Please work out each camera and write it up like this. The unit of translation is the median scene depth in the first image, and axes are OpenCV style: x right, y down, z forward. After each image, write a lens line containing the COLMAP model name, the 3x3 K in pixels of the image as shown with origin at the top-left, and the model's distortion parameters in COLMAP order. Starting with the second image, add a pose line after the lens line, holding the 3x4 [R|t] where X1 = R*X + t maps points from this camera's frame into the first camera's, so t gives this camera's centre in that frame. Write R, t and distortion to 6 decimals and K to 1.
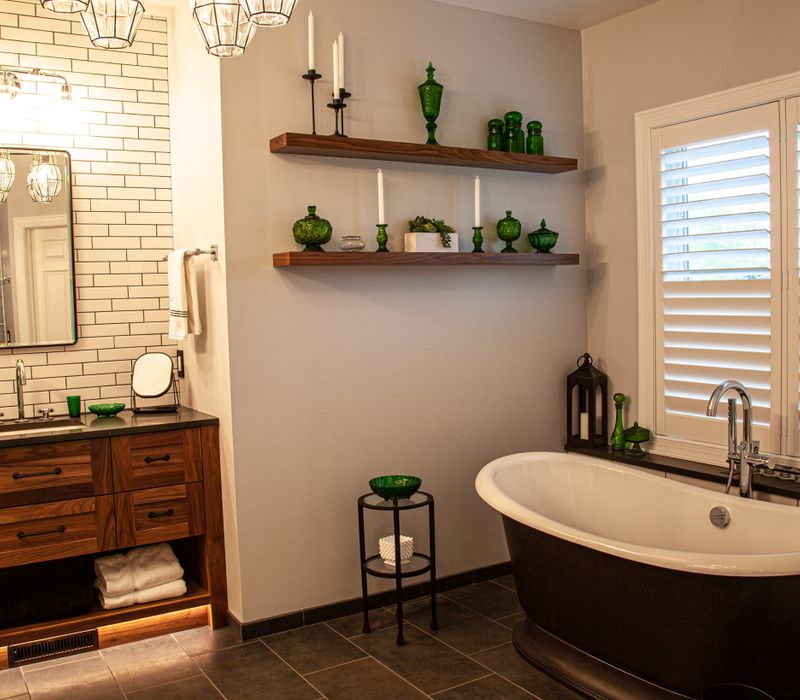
lens RADIAL K [[829.3, 0, 412.0], [0, 829.3, 345.8], [0, 0, 1]] dist [-0.069669, 0.000000]
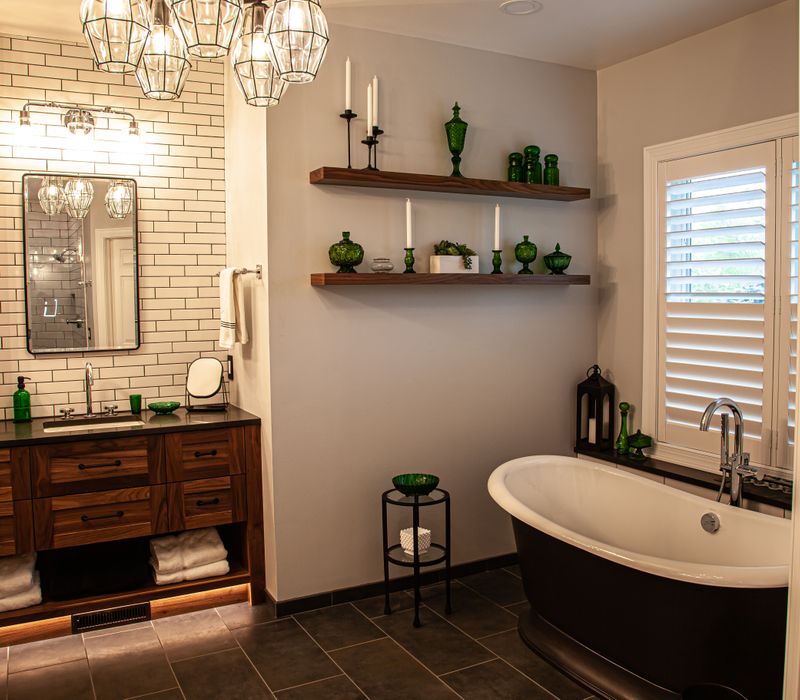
lens RADIAL K [[743.5, 0, 409.6], [0, 743.5, 338.1], [0, 0, 1]] dist [-0.065119, 0.000000]
pose [[0.998034, 0.020614, -0.059192, 0.026112], [-0.020653, 0.999787, -0.000047, -0.025815], [0.059178, 0.001269, 0.998247, 0.001954]]
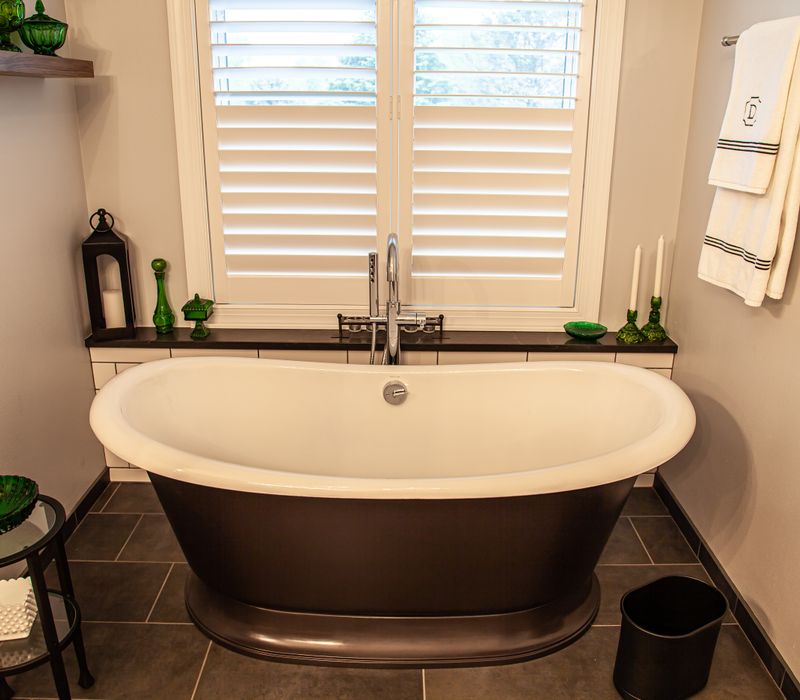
lens RADIAL K [[743.5, 0, 403.5], [0, 743.5, 349.3], [0, 0, 1]] dist [-0.065119, 0.000000]
pose [[0.536480, -0.239993, 0.809069, -0.224657], [0.031953, 0.963800, 0.264704, -0.039530], [-0.843308, -0.116157, 0.524728, 0.529776]]
